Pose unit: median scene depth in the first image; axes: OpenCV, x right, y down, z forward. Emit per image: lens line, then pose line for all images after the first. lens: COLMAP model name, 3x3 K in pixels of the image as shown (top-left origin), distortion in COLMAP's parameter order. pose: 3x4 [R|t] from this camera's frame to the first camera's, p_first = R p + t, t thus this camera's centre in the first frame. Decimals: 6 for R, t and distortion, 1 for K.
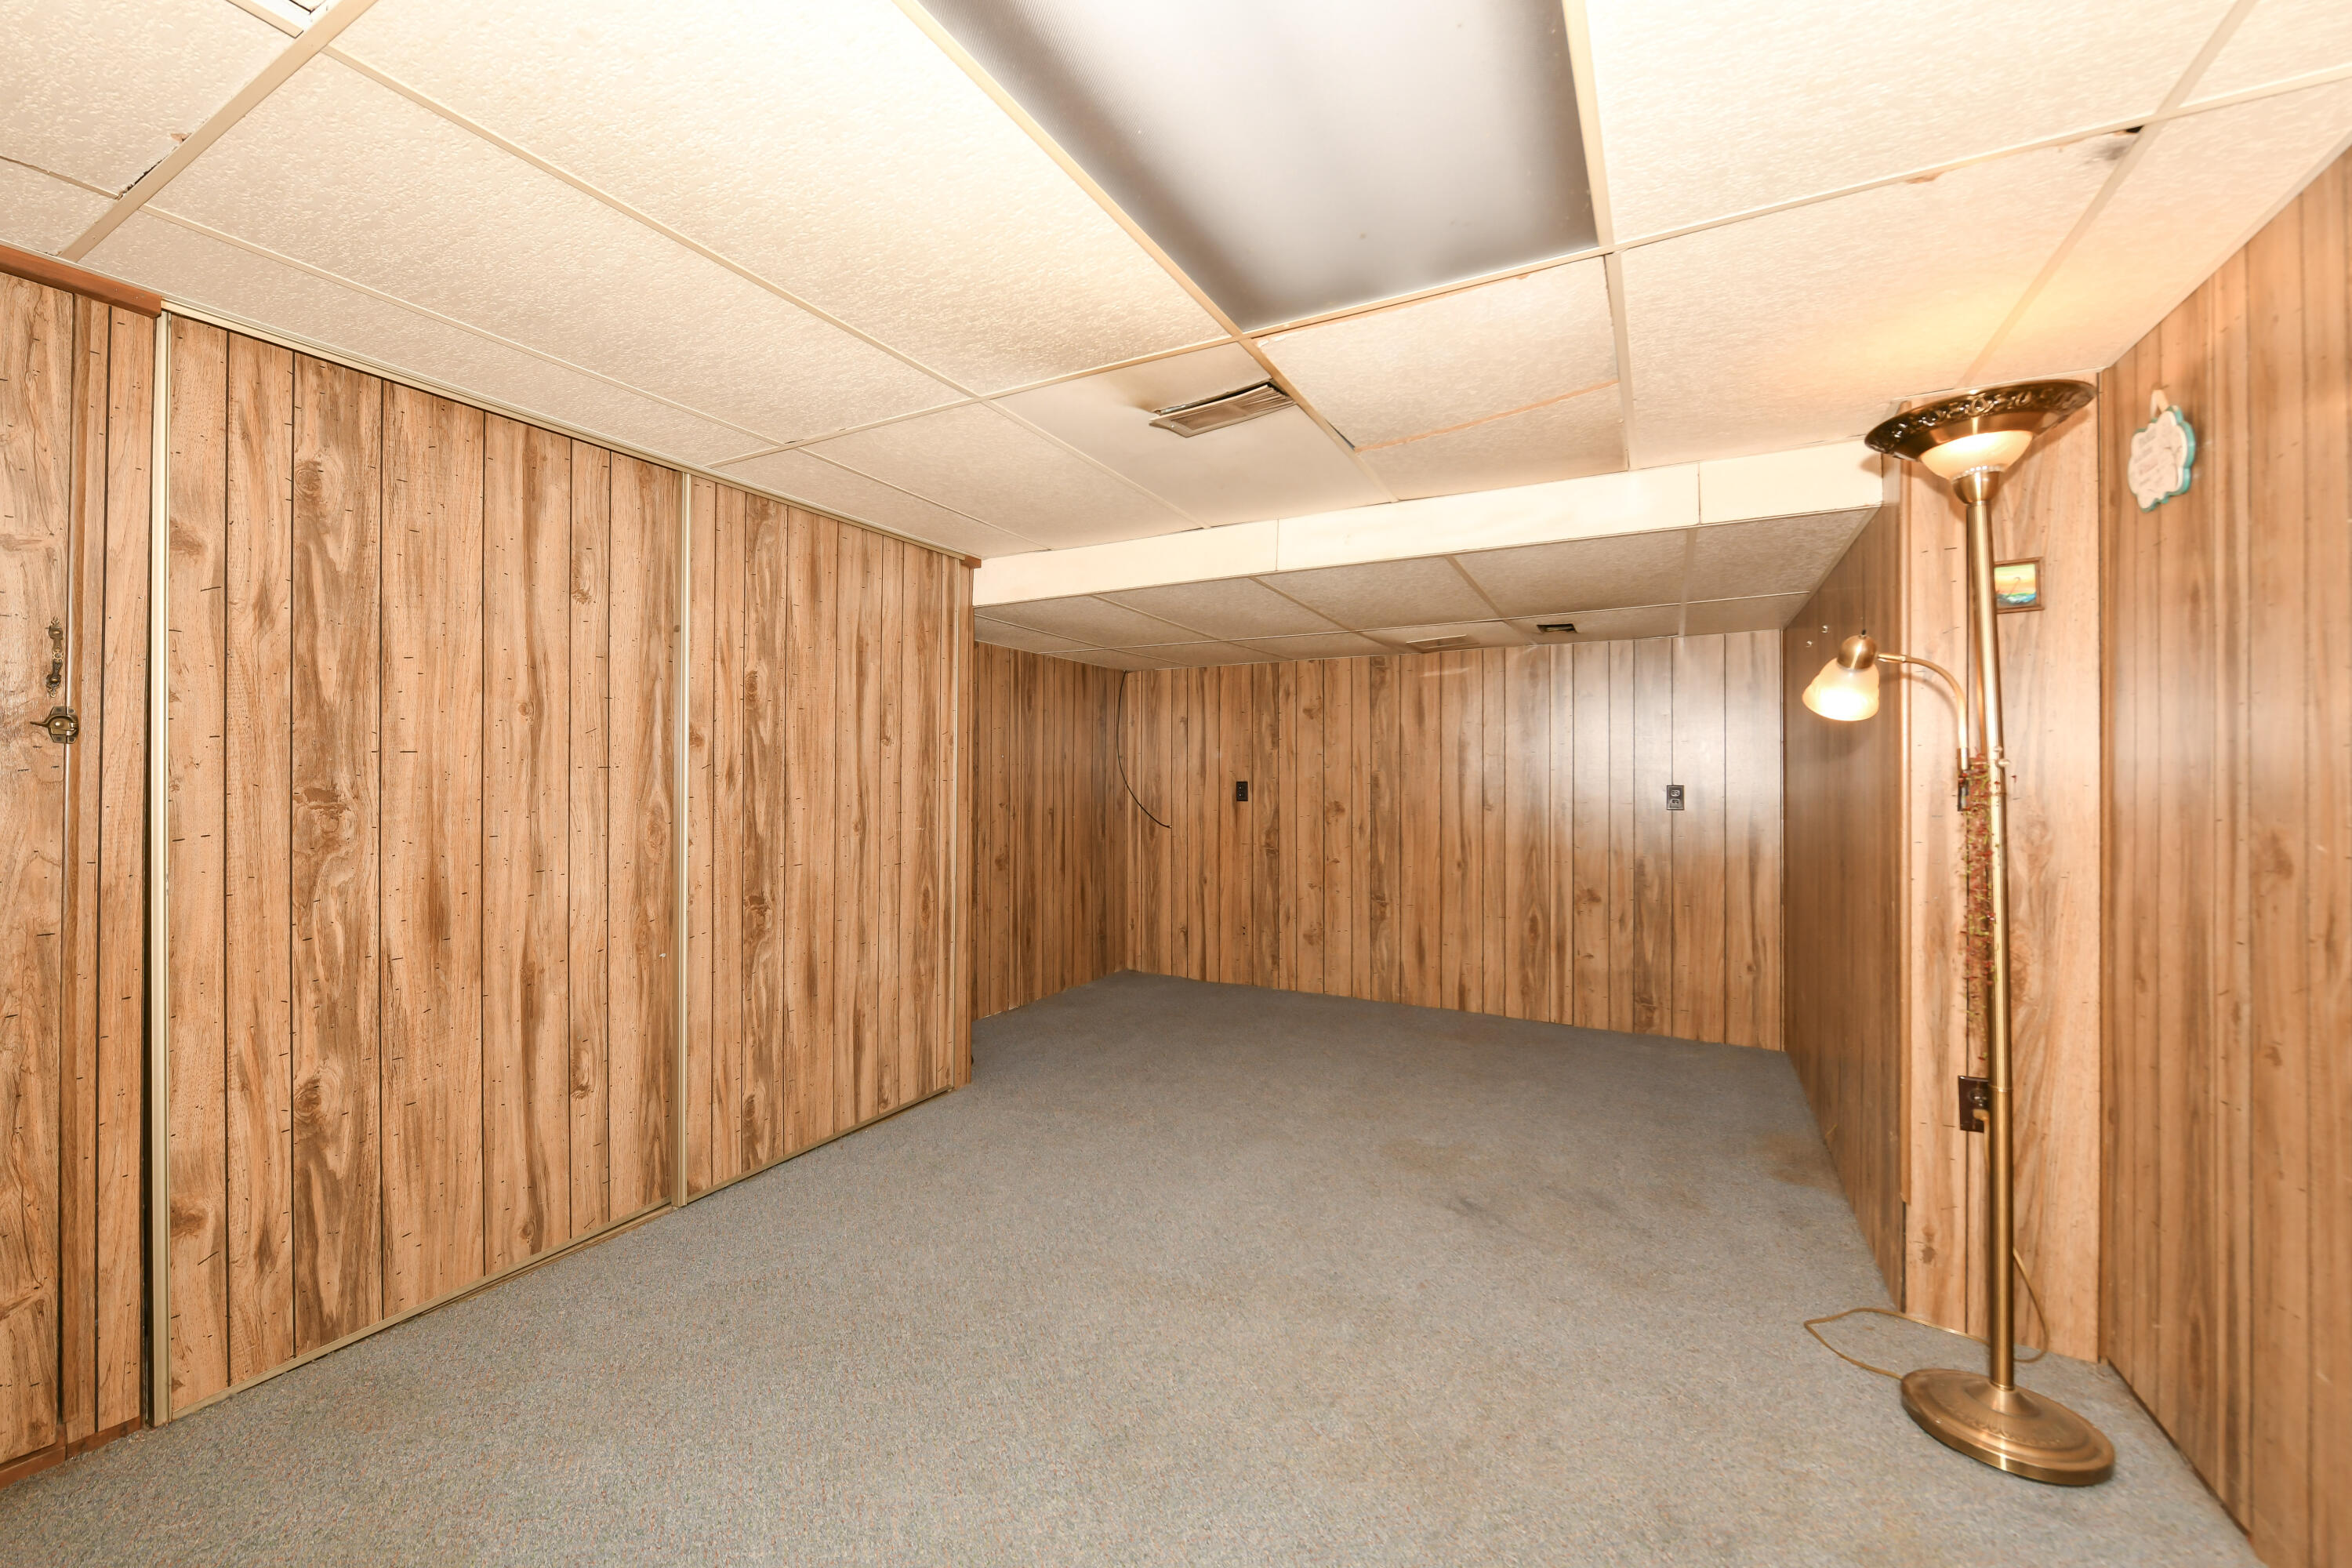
lens RADIAL K [[925.5, 0, 1176.0], [0, 925.5, 784.0], [0, 0, 1]] dist [-0.001580, -0.000905]
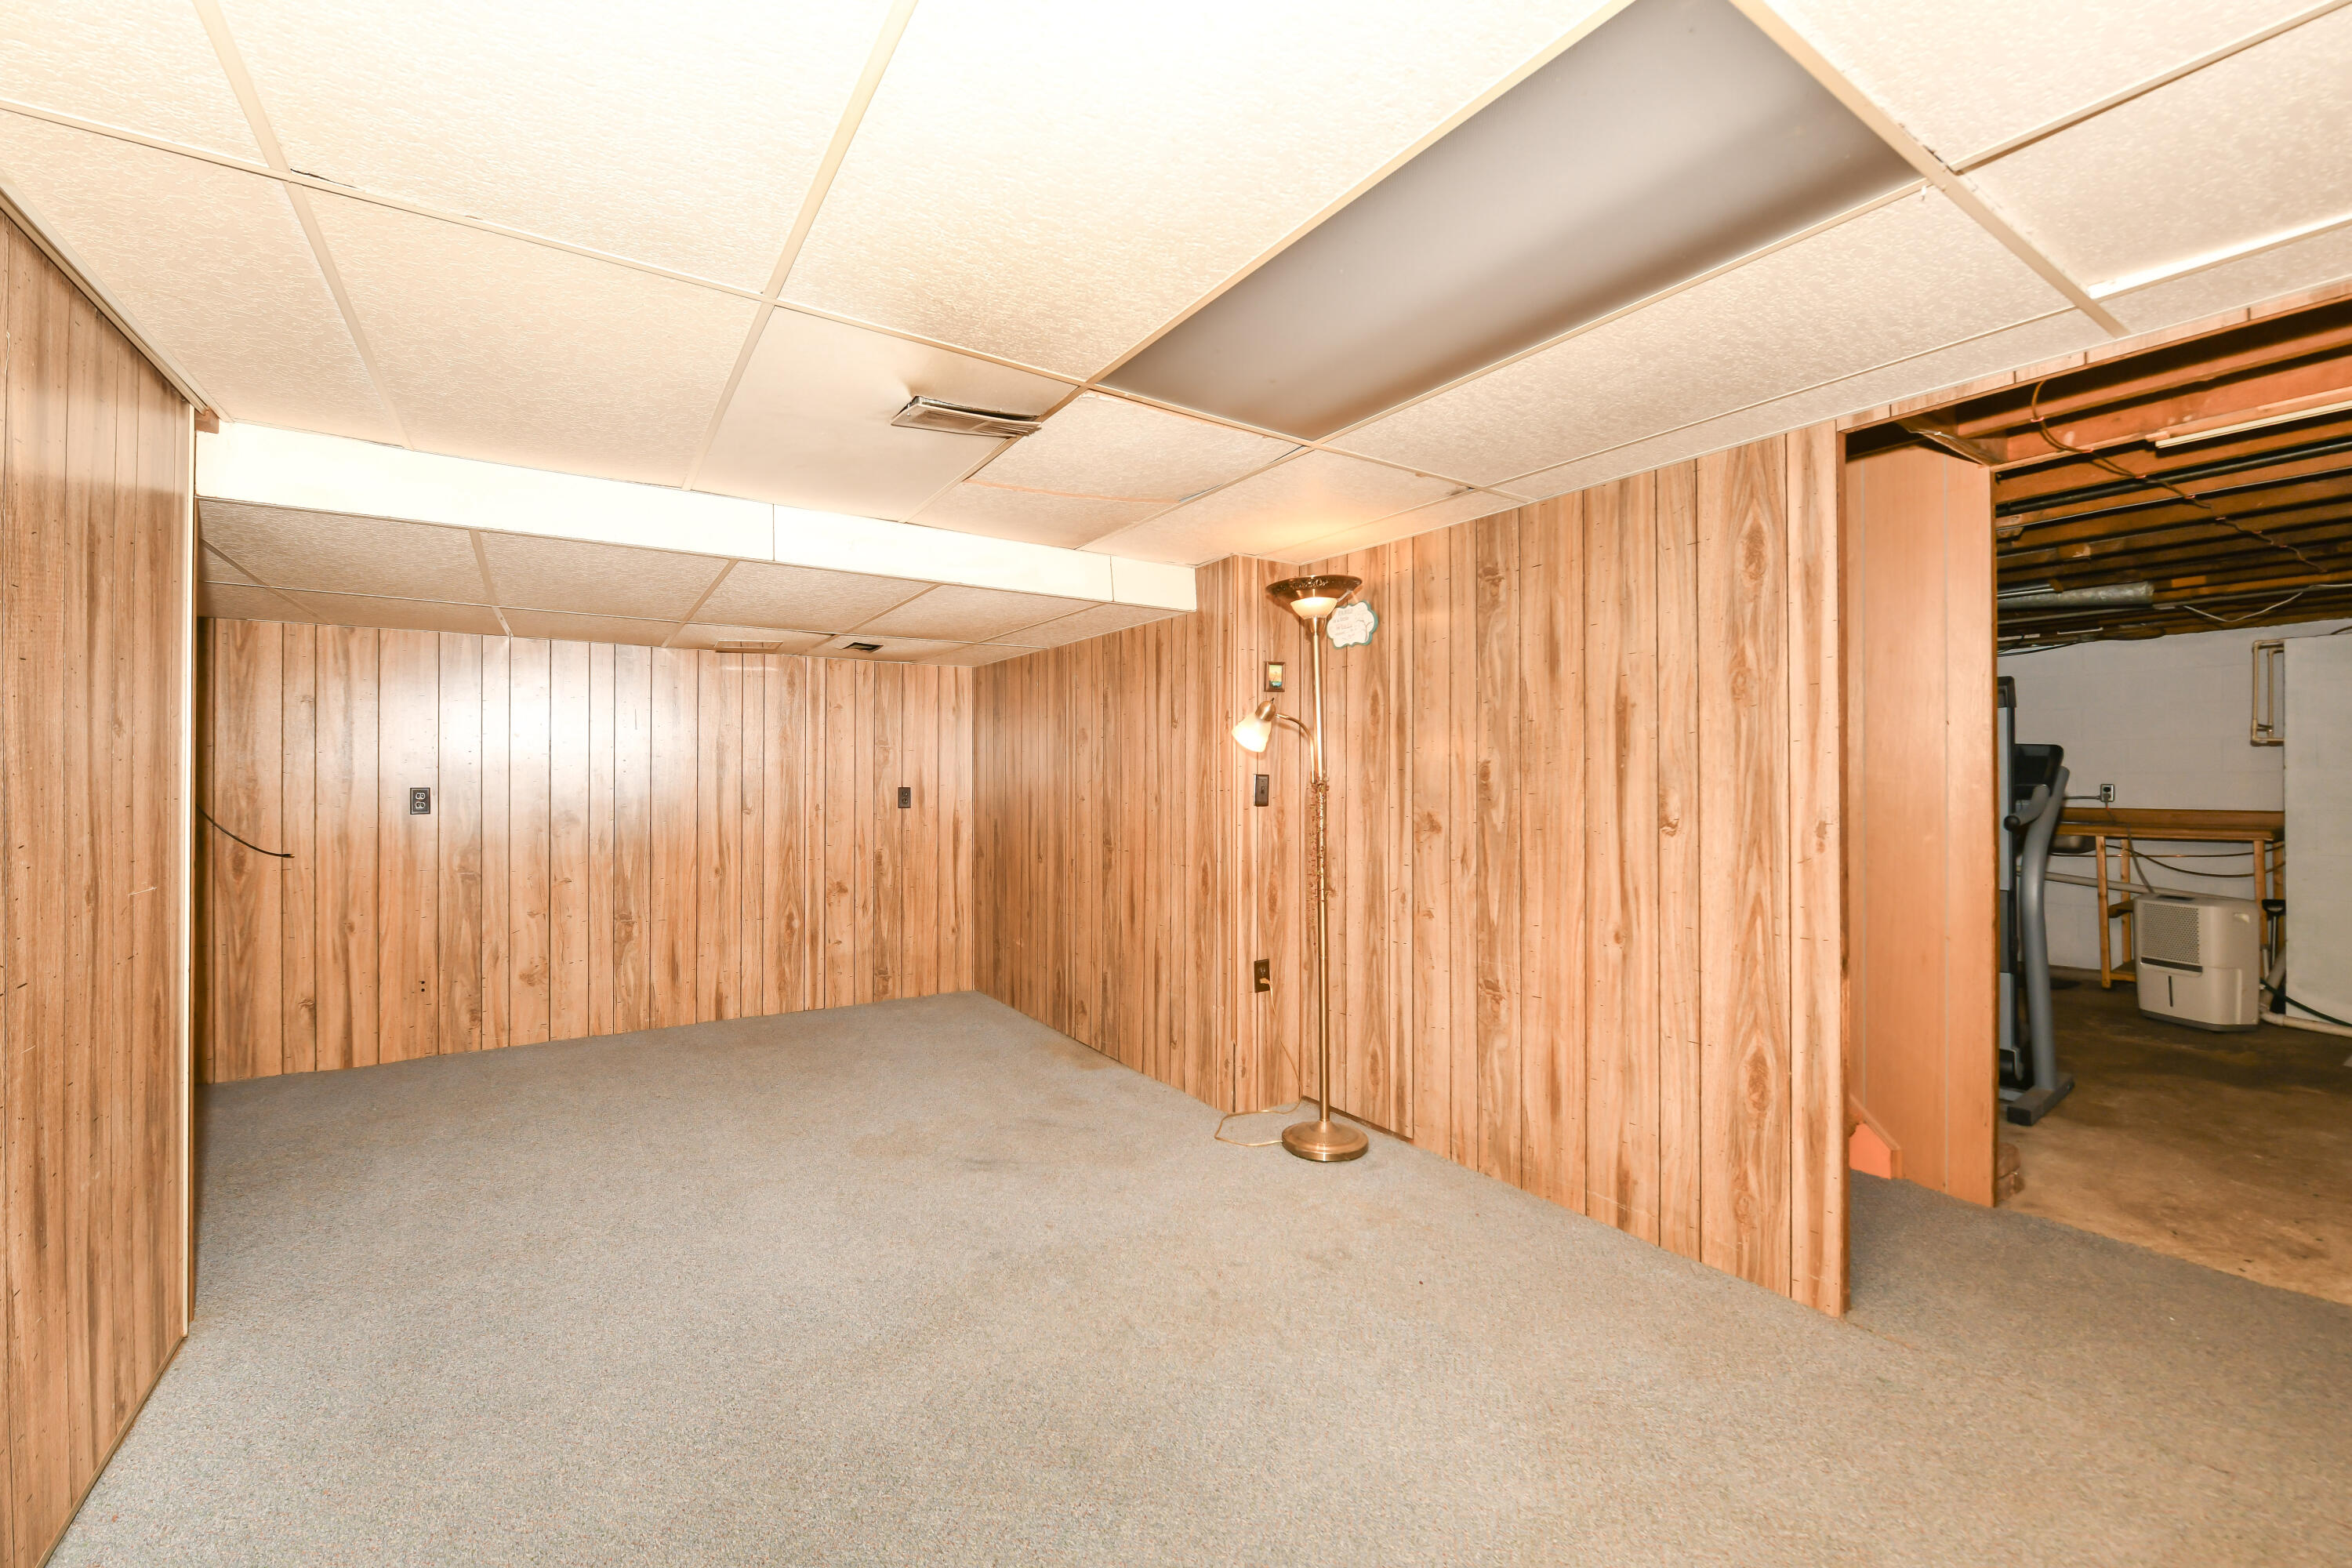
lens RADIAL K [[910.1, 0, 1098.5], [0, 910.1, 790.0], [0, 0, 1]] dist [-0.002615, -0.000081]
pose [[0.508483, -0.015014, 0.860941, -0.347240], [0.003999, 0.999878, 0.015075, -0.012267], [-0.861063, -0.004223, 0.508481, 0.187441]]
